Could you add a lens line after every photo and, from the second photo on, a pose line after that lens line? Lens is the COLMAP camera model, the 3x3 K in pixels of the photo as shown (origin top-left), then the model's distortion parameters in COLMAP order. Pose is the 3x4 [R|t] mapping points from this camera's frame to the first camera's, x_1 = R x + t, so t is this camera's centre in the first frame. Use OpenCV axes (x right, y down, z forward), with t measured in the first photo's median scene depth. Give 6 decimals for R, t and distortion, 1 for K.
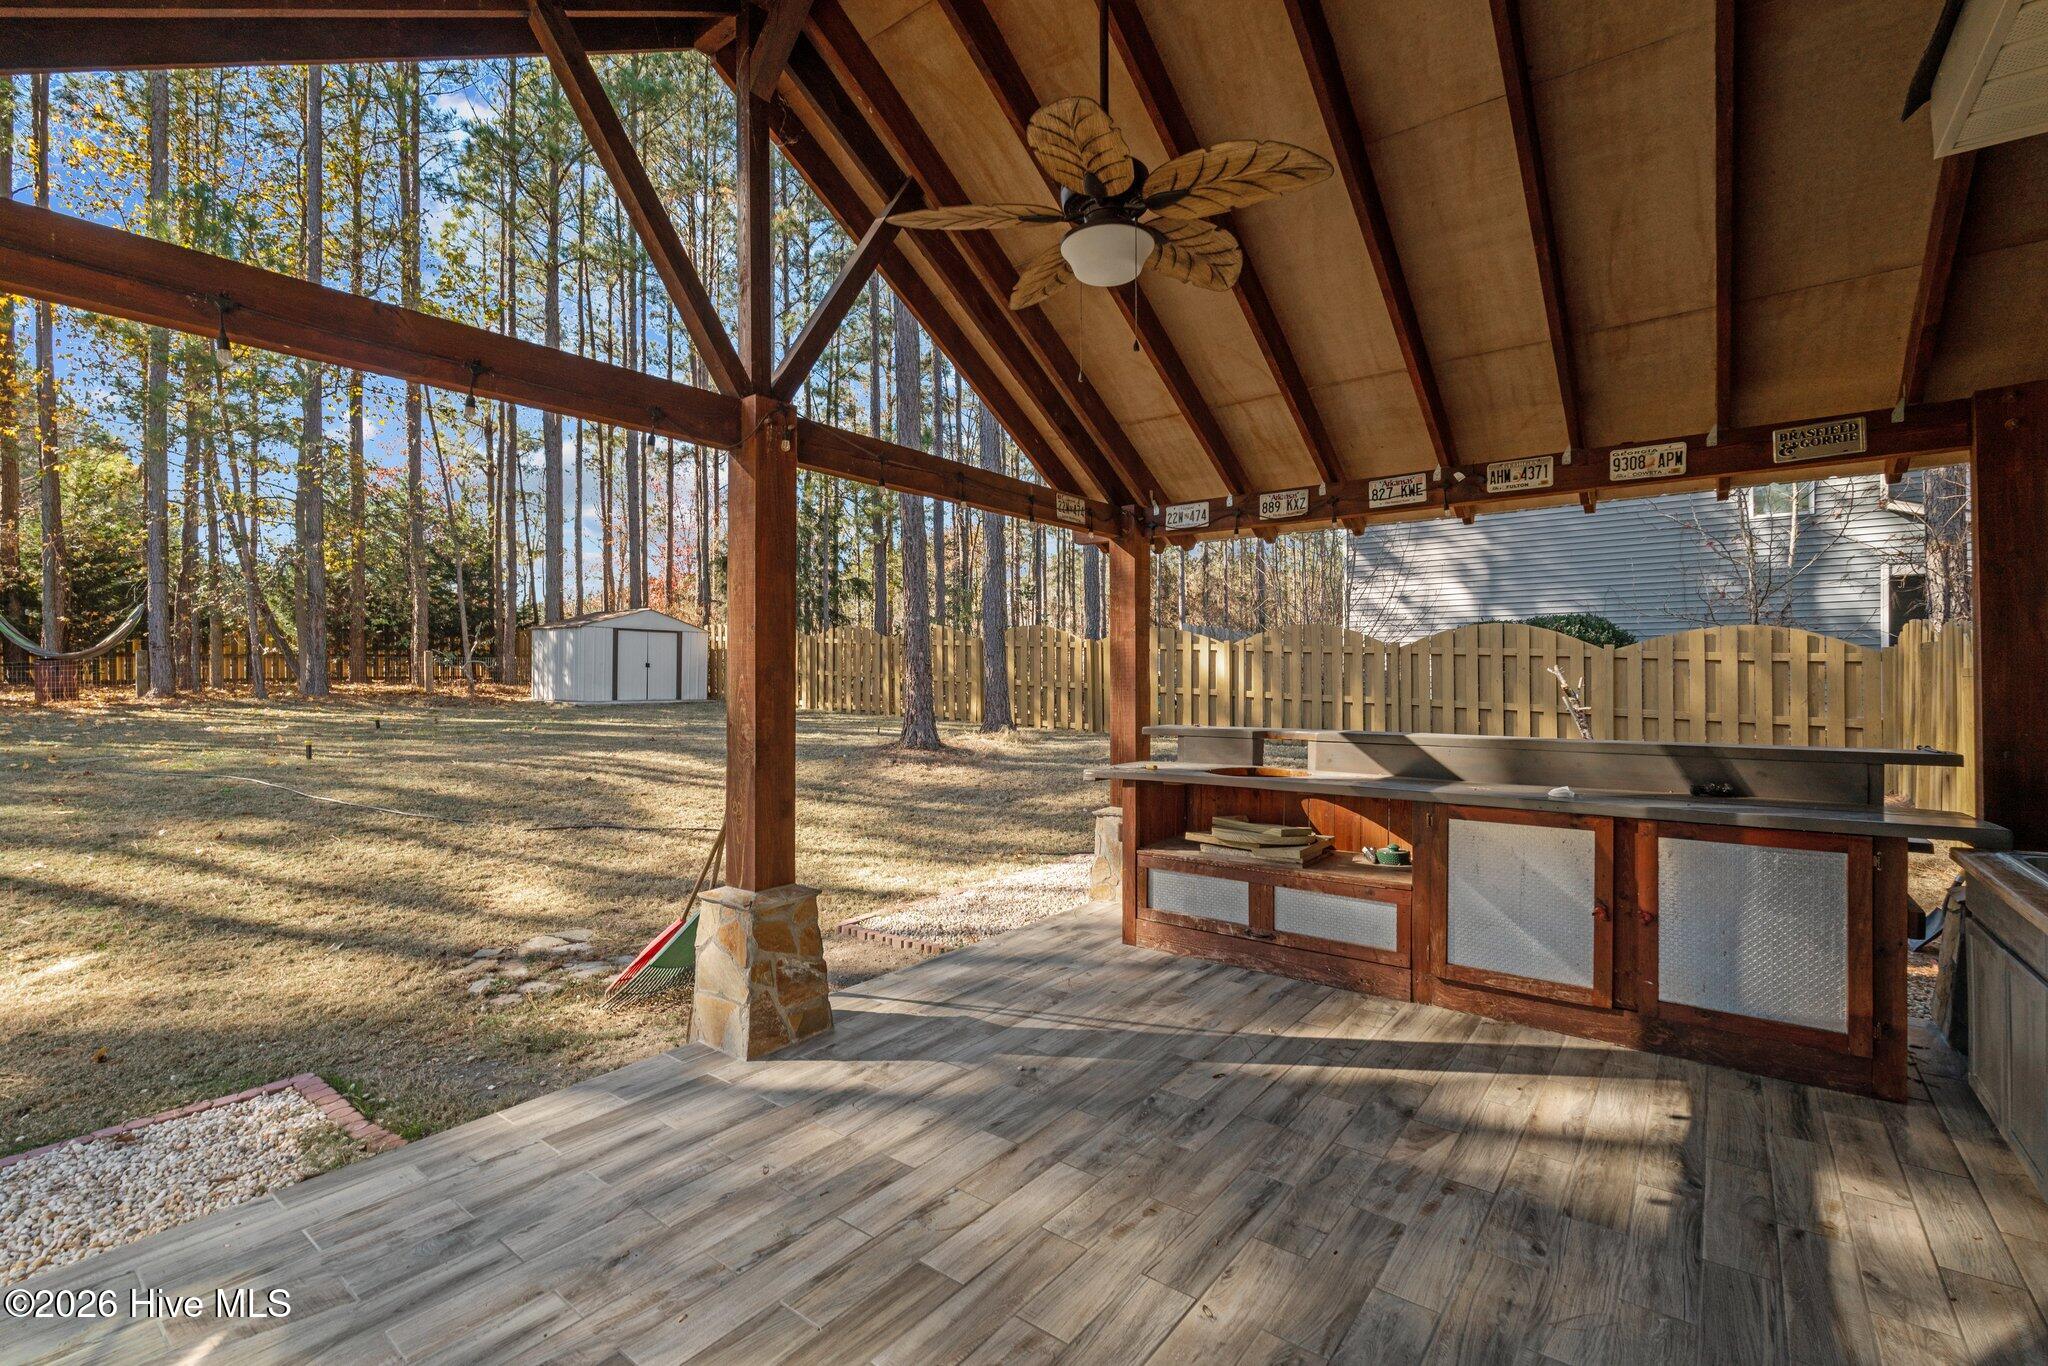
lens RADIAL K [[897.5, 0, 1024.0], [0, 897.5, 683.0], [0, 0, 1]] dist [-0.007902, -0.000223]
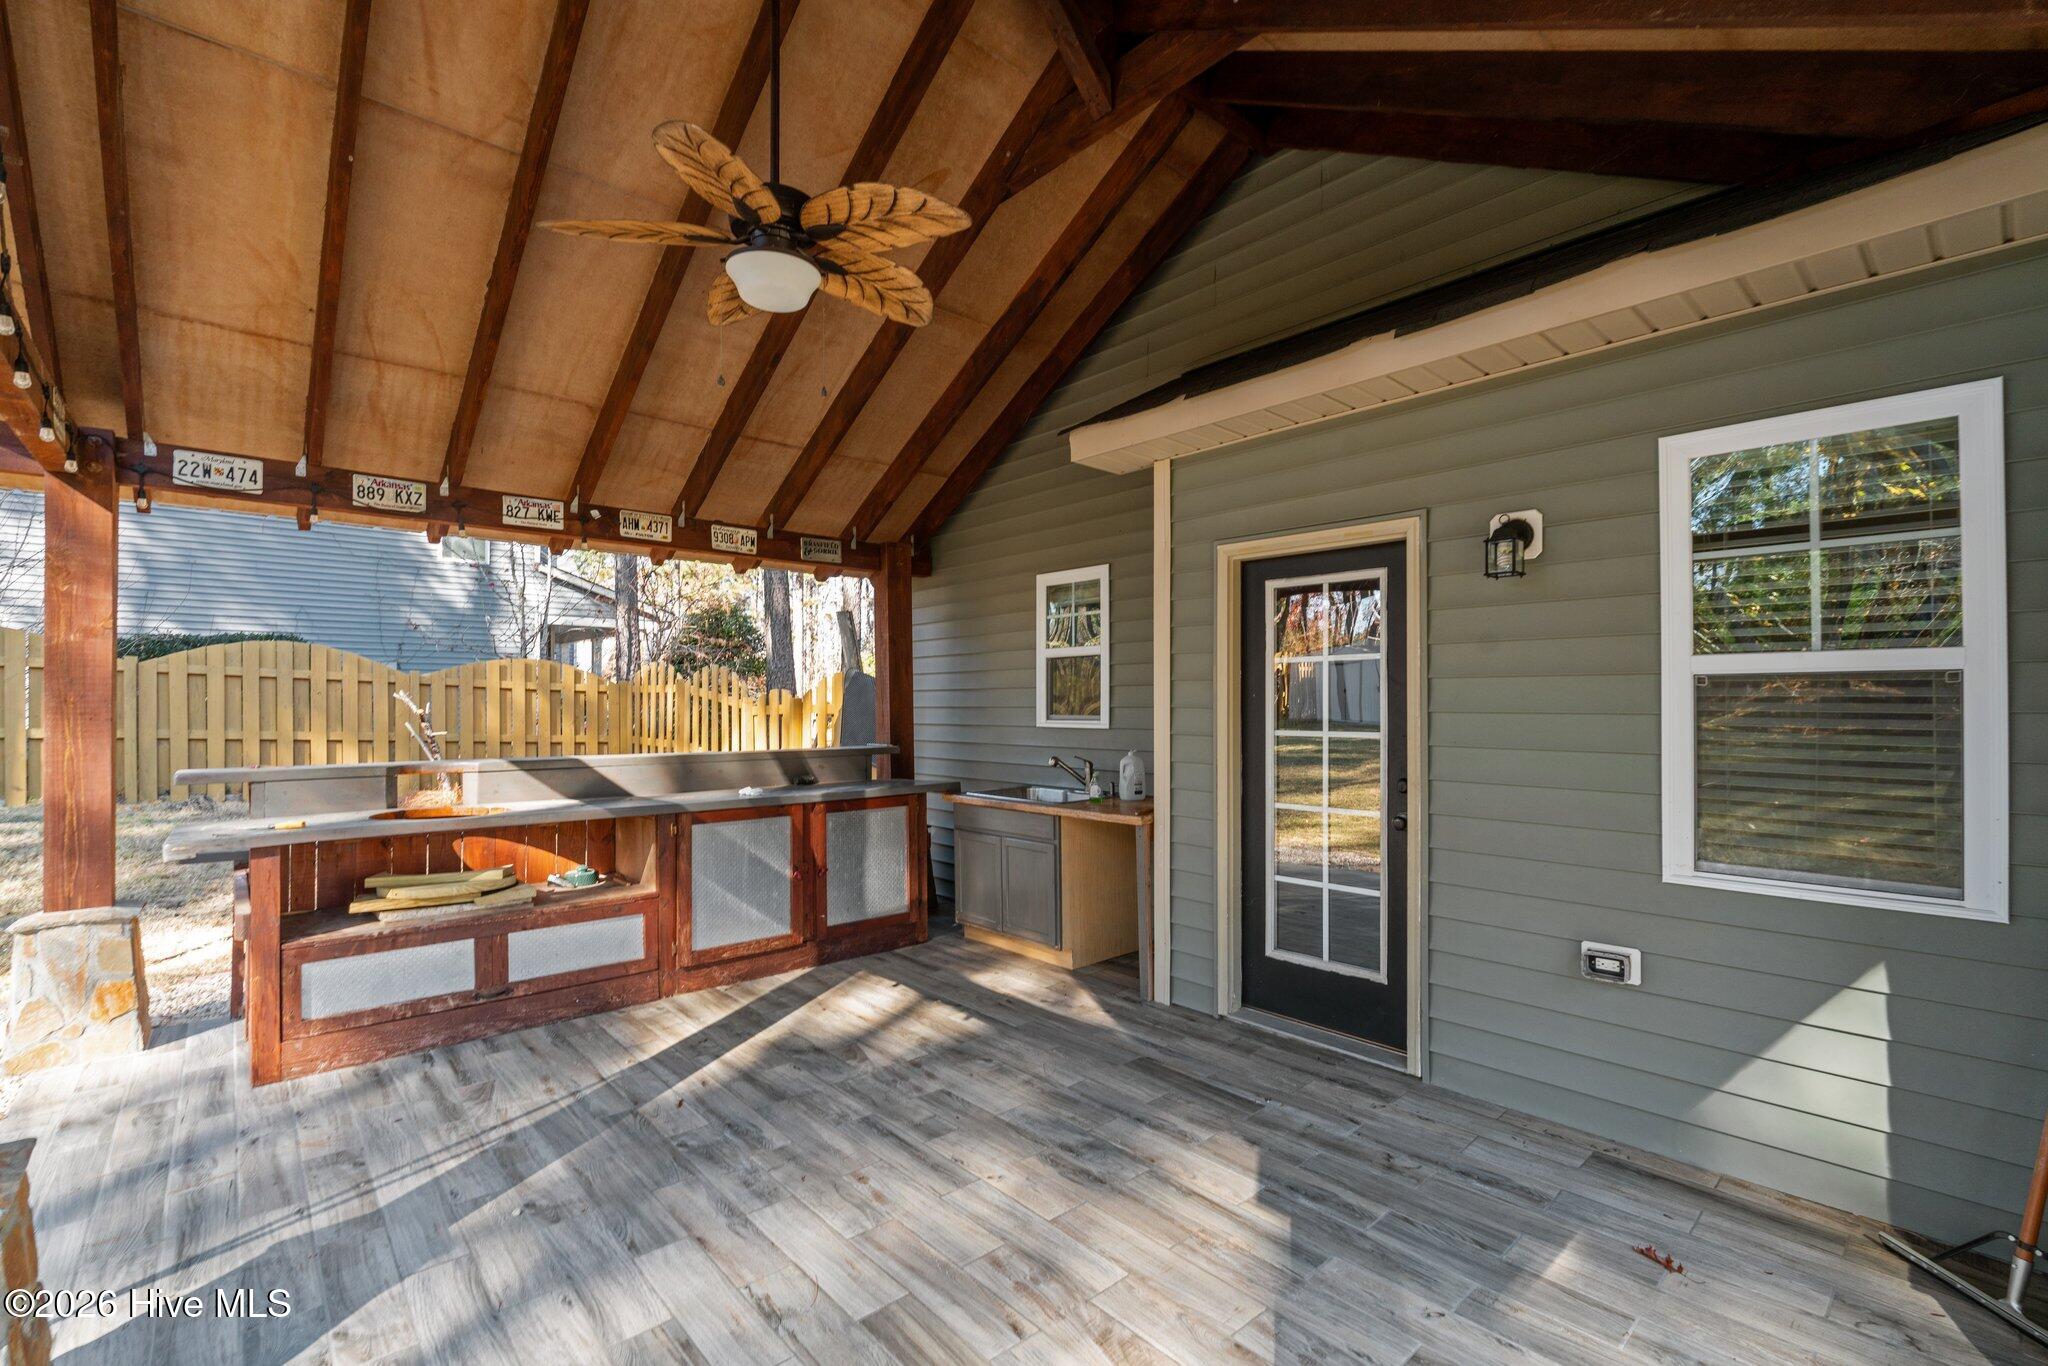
lens RADIAL K [[899.0, 0, 1026.5], [0, 899.0, 673.8], [0, 0, 1]] dist [-0.010970, 0.000388]
pose [[0.175716, 0.035283, 0.983808, -0.602897], [0.005297, 0.999309, -0.036785, 0.003930], [-0.984427, 0.011675, 0.175408, 0.385305]]
